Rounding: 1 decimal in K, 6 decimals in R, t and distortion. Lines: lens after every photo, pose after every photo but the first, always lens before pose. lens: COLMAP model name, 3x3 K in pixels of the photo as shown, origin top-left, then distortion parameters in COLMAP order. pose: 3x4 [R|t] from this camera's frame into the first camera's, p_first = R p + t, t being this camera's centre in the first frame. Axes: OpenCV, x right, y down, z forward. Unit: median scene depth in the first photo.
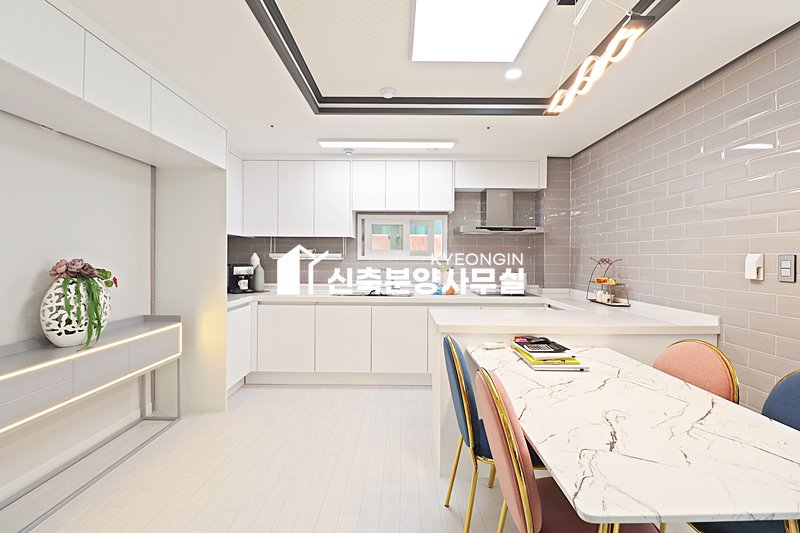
lens RADIAL K [[385.6, 0, 400.0], [0, 385.6, 266.5], [0, 0, 1]] dist [-0.001593, -0.000833]
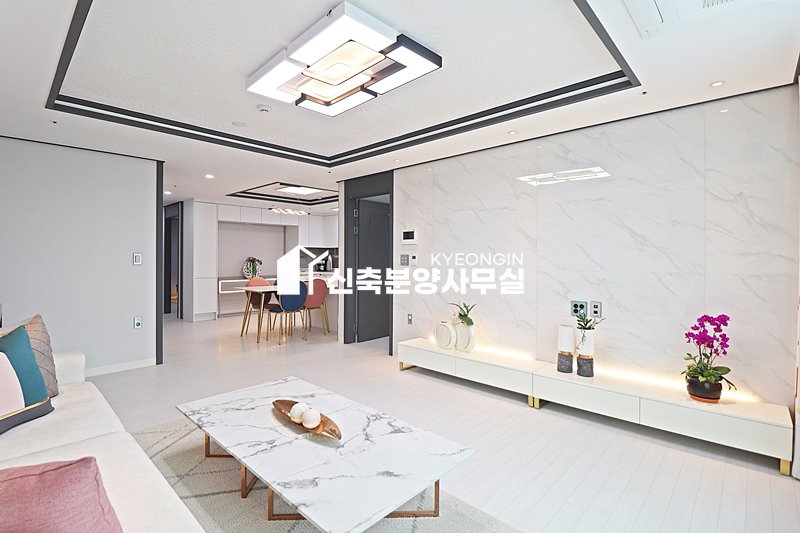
lens RADIAL K [[385.6, 0, 400.0], [0, 385.6, 266.5], [0, 0, 1]] dist [-0.001593, -0.000833]
pose [[0.736503, -0.002285, -0.676430, 2.043556], [-0.007252, 0.999910, -0.011274, 0.080038], [0.676395, 0.013208, 0.736421, -0.599667]]
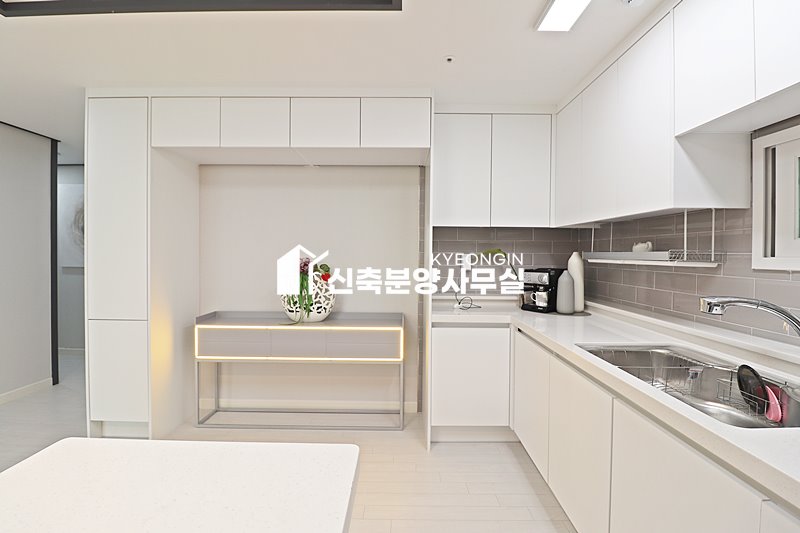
lens RADIAL K [[372.4, 0, 397.0], [0, 372.4, 258.2], [0, 0, 1]] dist [-0.000322, -0.000188]
pose [[-0.008466, 0.007660, -0.999935, 0.321303], [-0.029859, 0.999523, 0.007910, -0.027447], [0.999518, 0.029924, -0.008233, 0.939590]]
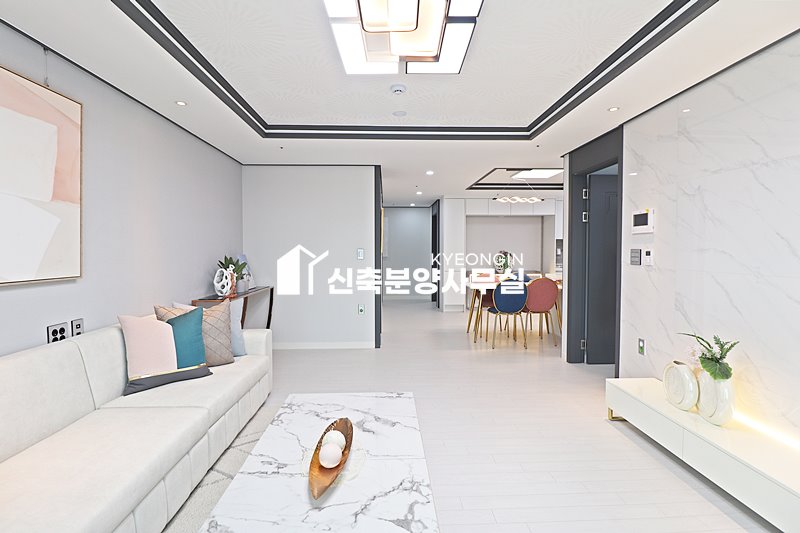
lens RADIAL K [[387.3, 0, 400.0], [0, 387.3, 266.5], [0, 0, 1]] dist [-0.000971, -0.001161]
pose [[0.040867, 0.024591, -0.998862, 2.020524], [-0.025940, 0.999386, 0.023542, 0.052510], [0.998828, 0.024948, 0.041480, -0.100550]]
